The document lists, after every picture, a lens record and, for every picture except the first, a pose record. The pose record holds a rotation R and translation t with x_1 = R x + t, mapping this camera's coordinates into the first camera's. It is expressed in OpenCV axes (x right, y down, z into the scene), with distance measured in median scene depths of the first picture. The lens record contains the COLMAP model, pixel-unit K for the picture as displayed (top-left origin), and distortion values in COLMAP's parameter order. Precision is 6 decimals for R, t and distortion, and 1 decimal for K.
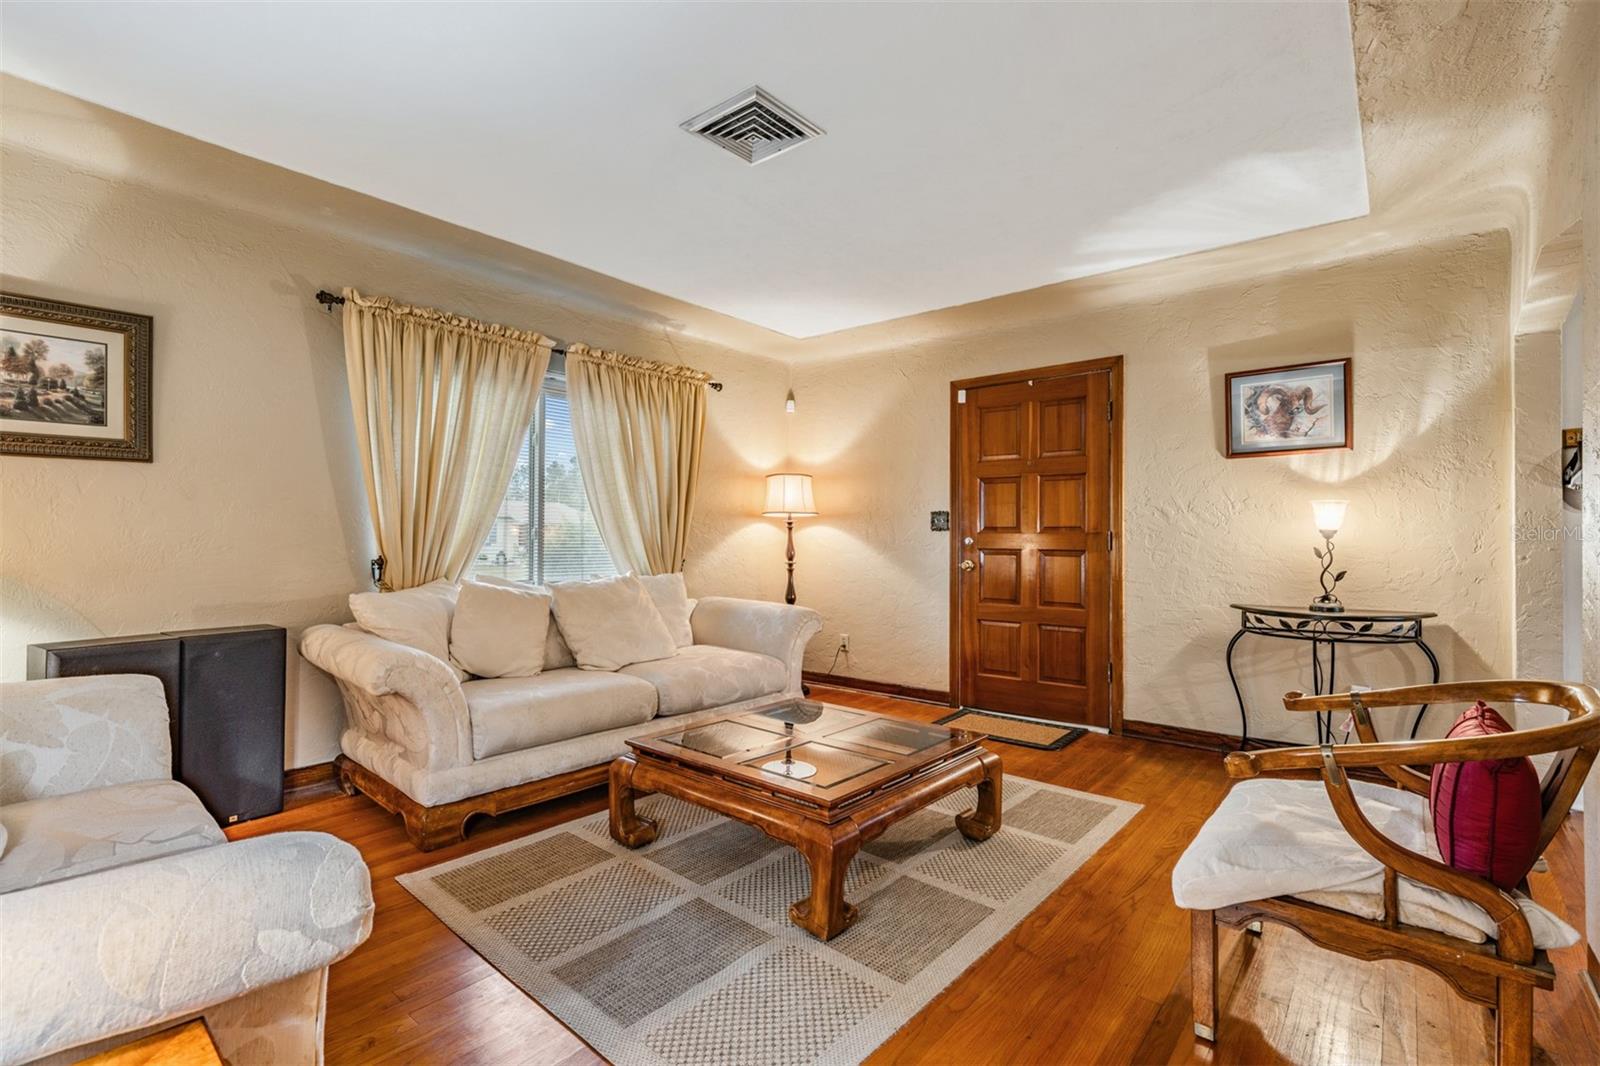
lens RADIAL K [[708.8, 0, 809.2], [0, 708.8, 531.6], [0, 0, 1]] dist [0.001111, -0.000104]
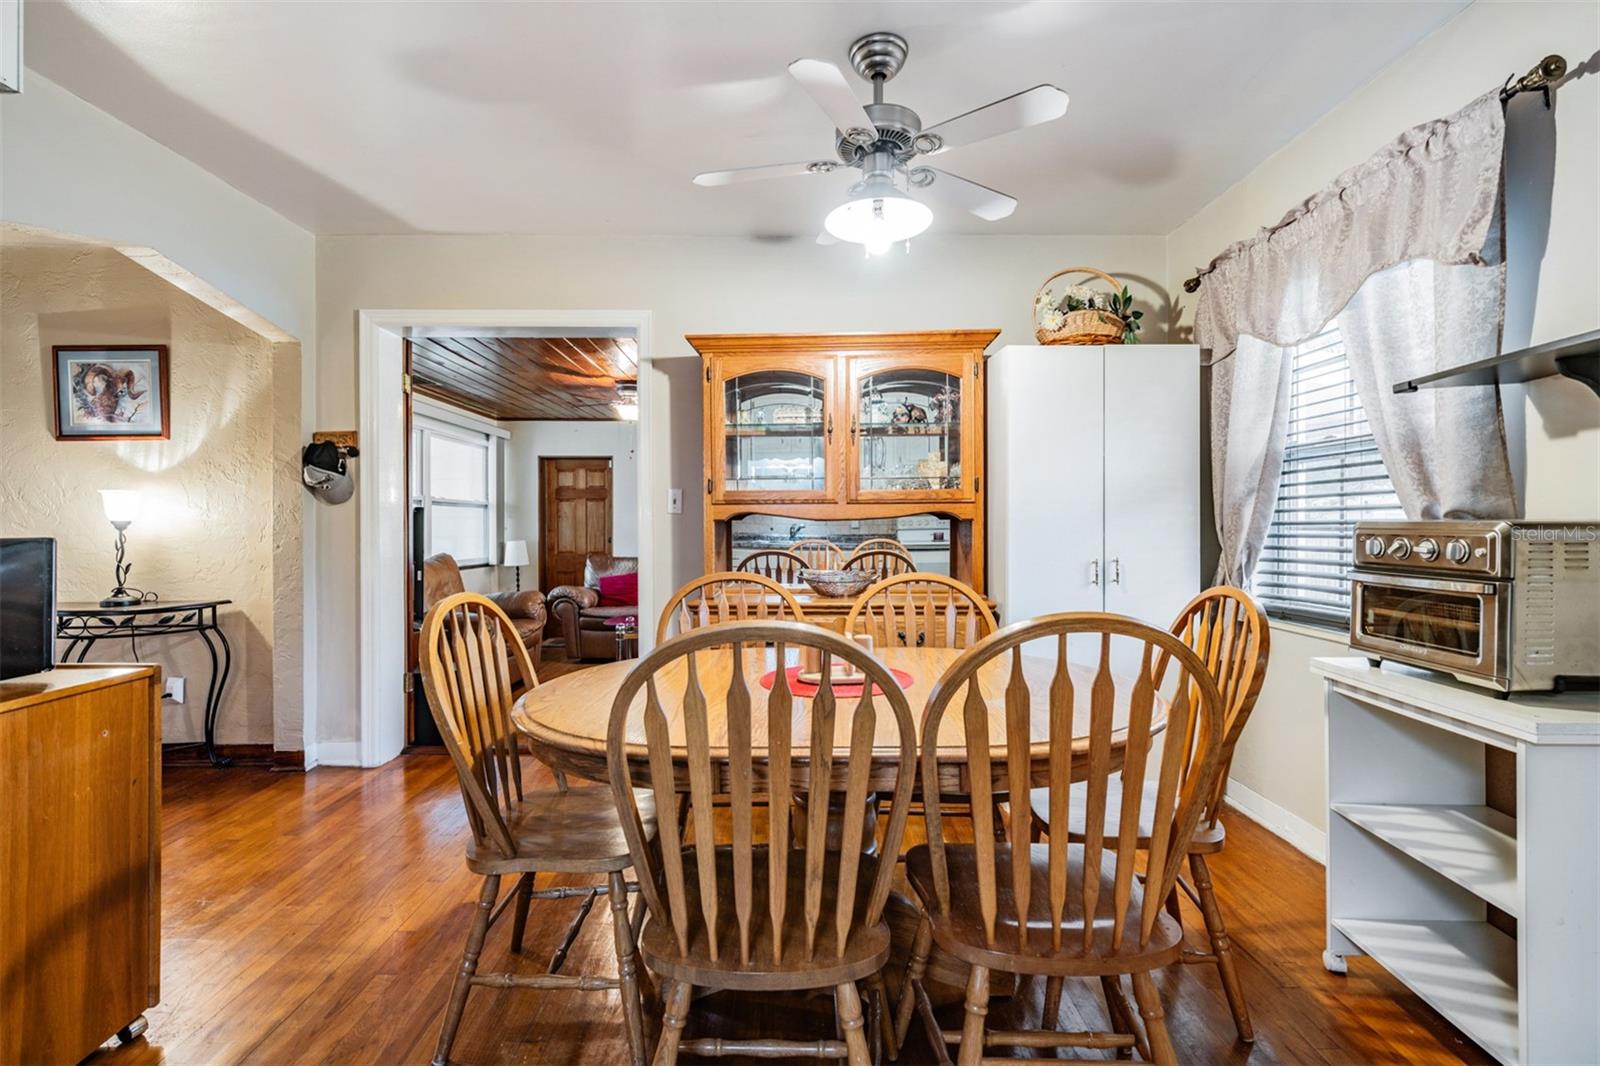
lens RADIAL K [[708.8, 0, 798.9], [0, 708.8, 522.1], [0, 0, 1]] dist [0.001111, -0.000104]
pose [[0.769668, -0.007184, 0.638404, 0.808755], [-0.000406, 0.999931, 0.011742, -0.011938], [-0.638444, -0.009297, 0.769612, -0.317467]]
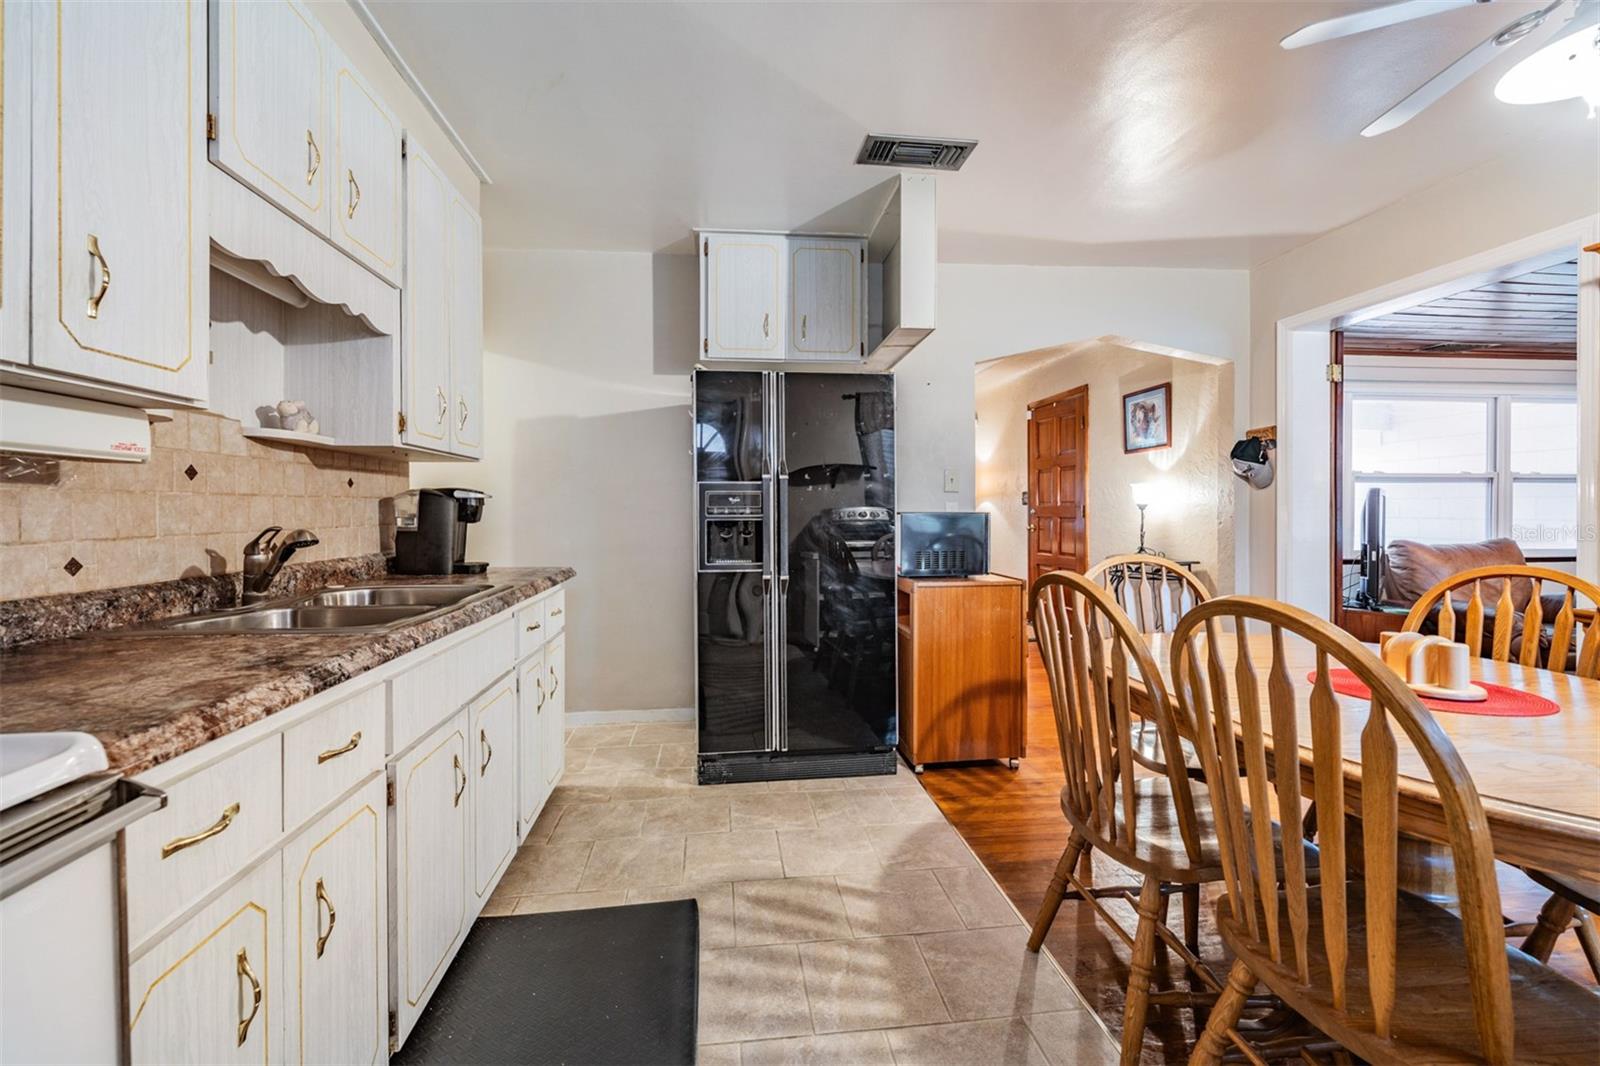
lens RADIAL K [[685.1, 0, 798.4], [0, 685.1, 512.0], [0, 0, 1]] dist [-0.000260, -0.001118]
pose [[0.715306, -0.006603, -0.698780, 1.189208], [0.017973, 0.999798, 0.008951, -0.010256], [0.698580, -0.018961, 0.715281, -0.505095]]
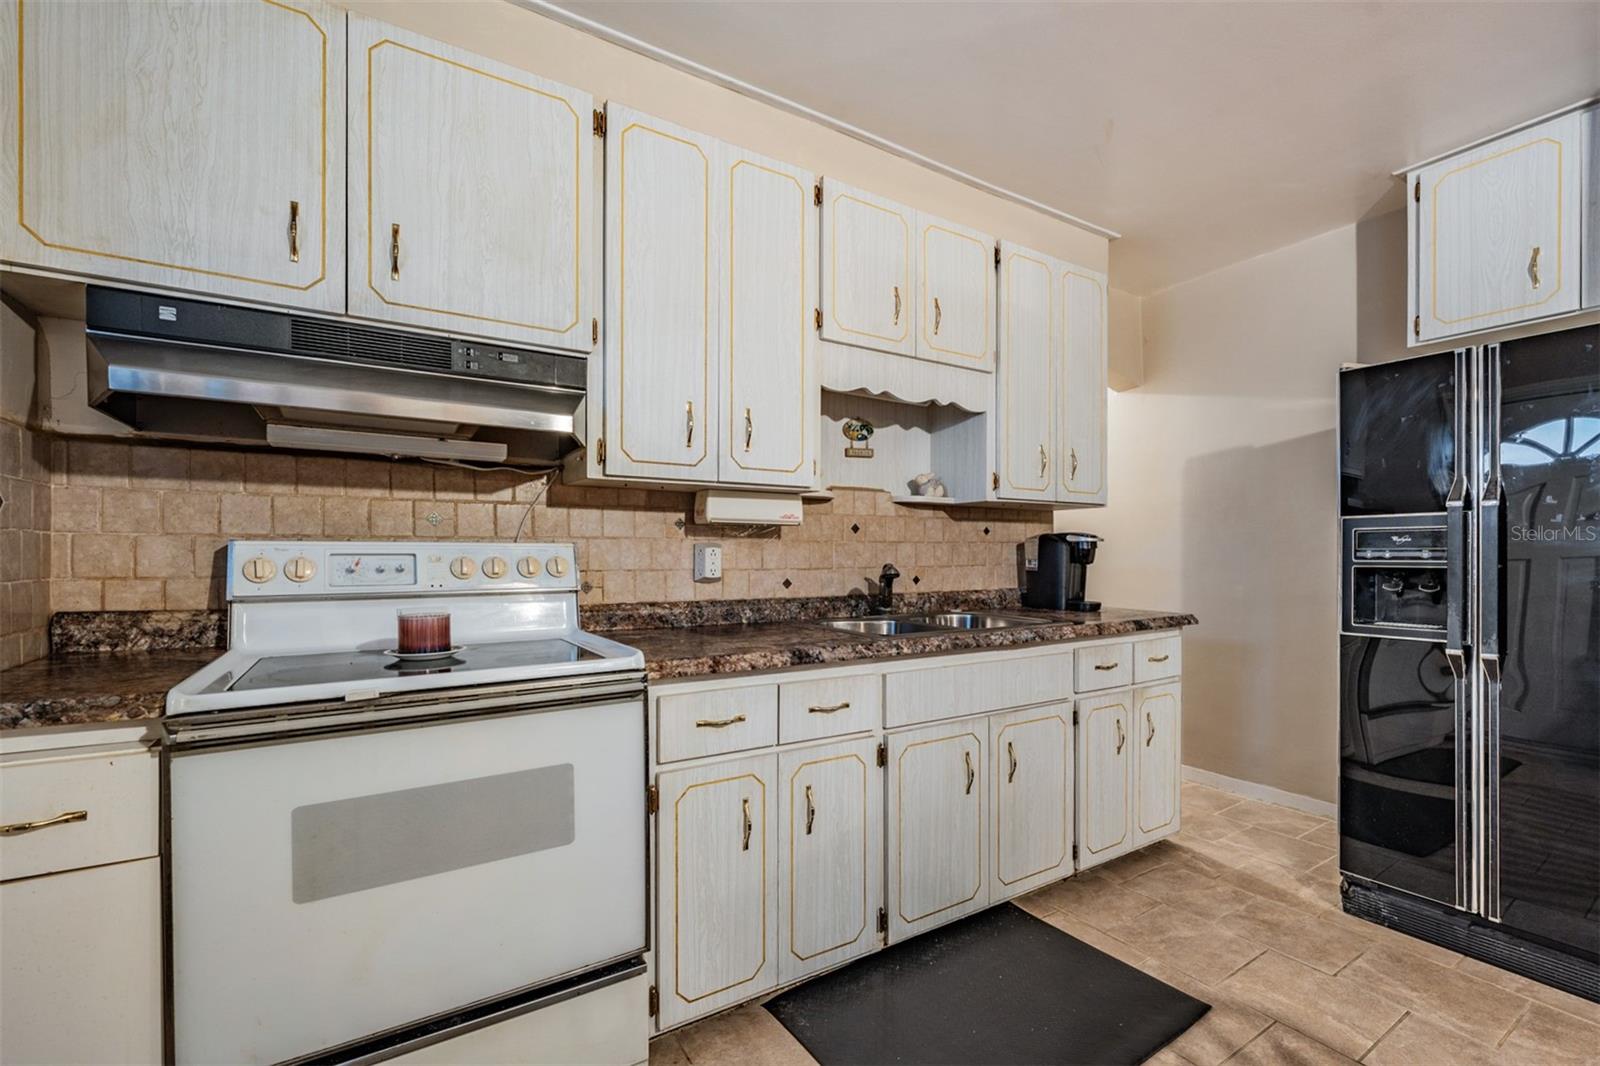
lens RADIAL K [[685.1, 0, 793.1], [0, 685.1, 558.5], [0, 0, 1]] dist [-0.000260, -0.001118]
pose [[-0.327798, -0.000247, -0.944748, 1.286621], [0.011516, 0.999925, -0.004257, -0.005915], [0.944678, -0.012276, -0.327770, -0.280774]]
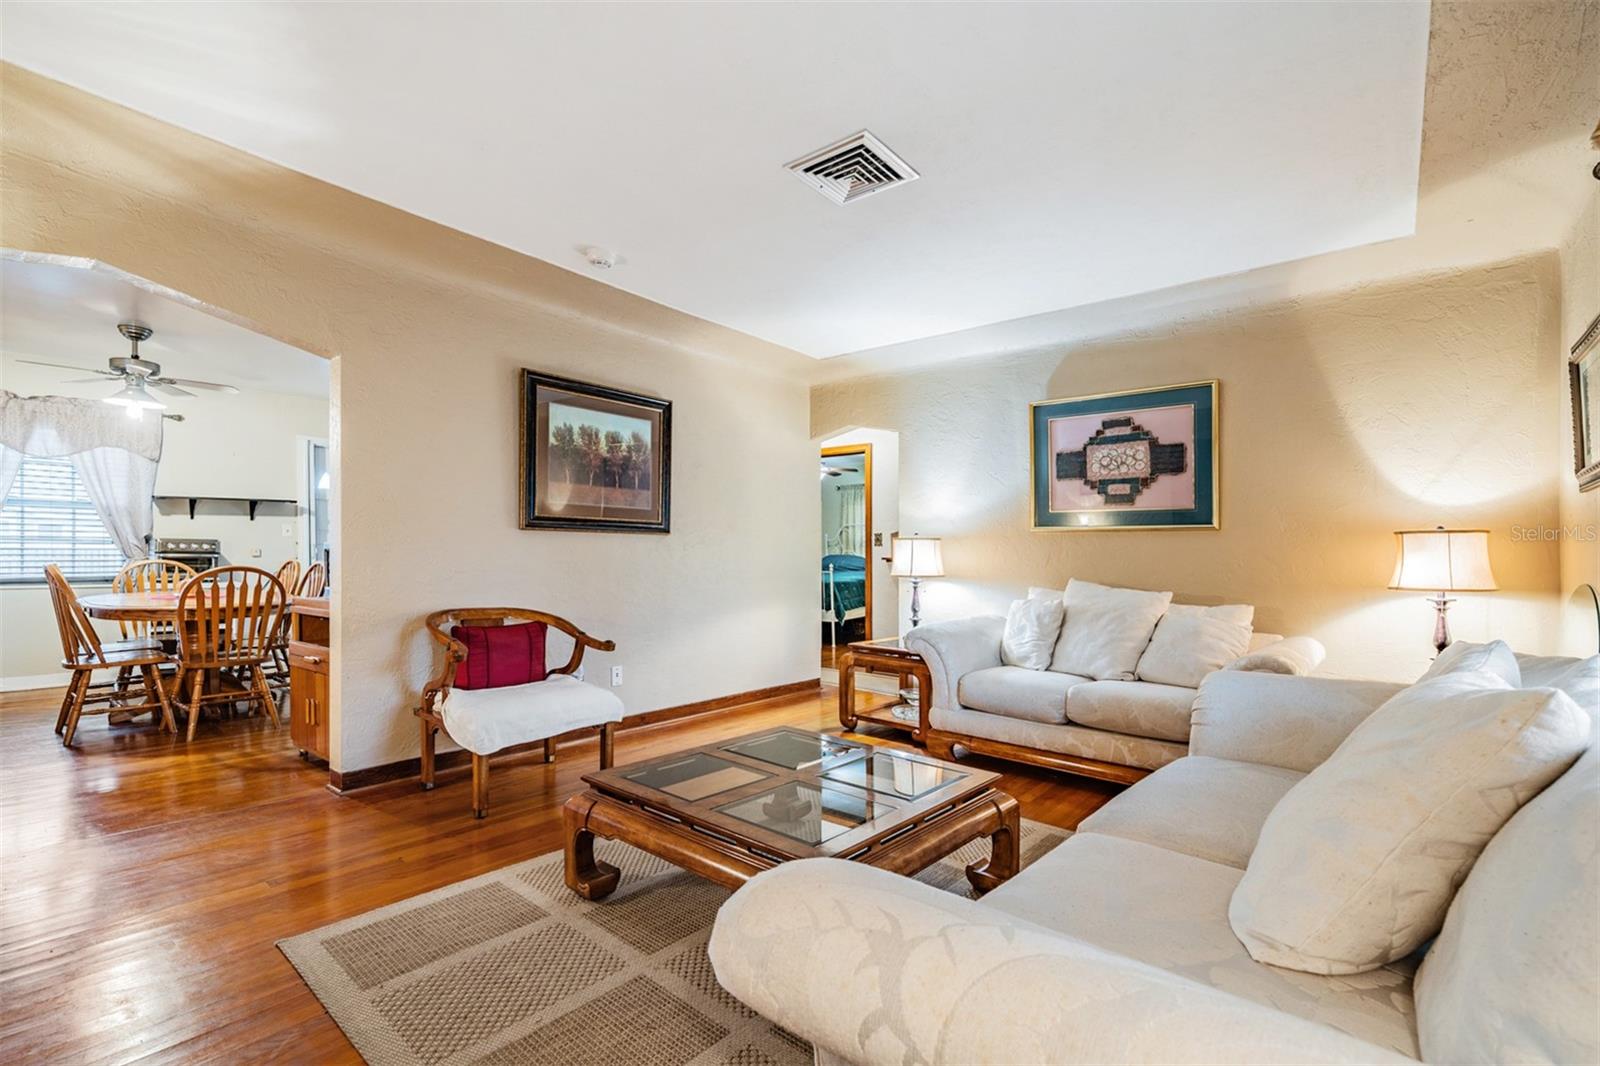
lens RADIAL K [[708.8, 0, 799.0], [0, 708.8, 567.5], [0, 0, 1]] dist [0.001111, -0.000104]
pose [[-0.999789, -0.020437, -0.002163, -0.001668], [-0.020449, 0.999774, 0.005775, 0.020287], [0.002045, 0.005818, -0.999981, 1.424150]]
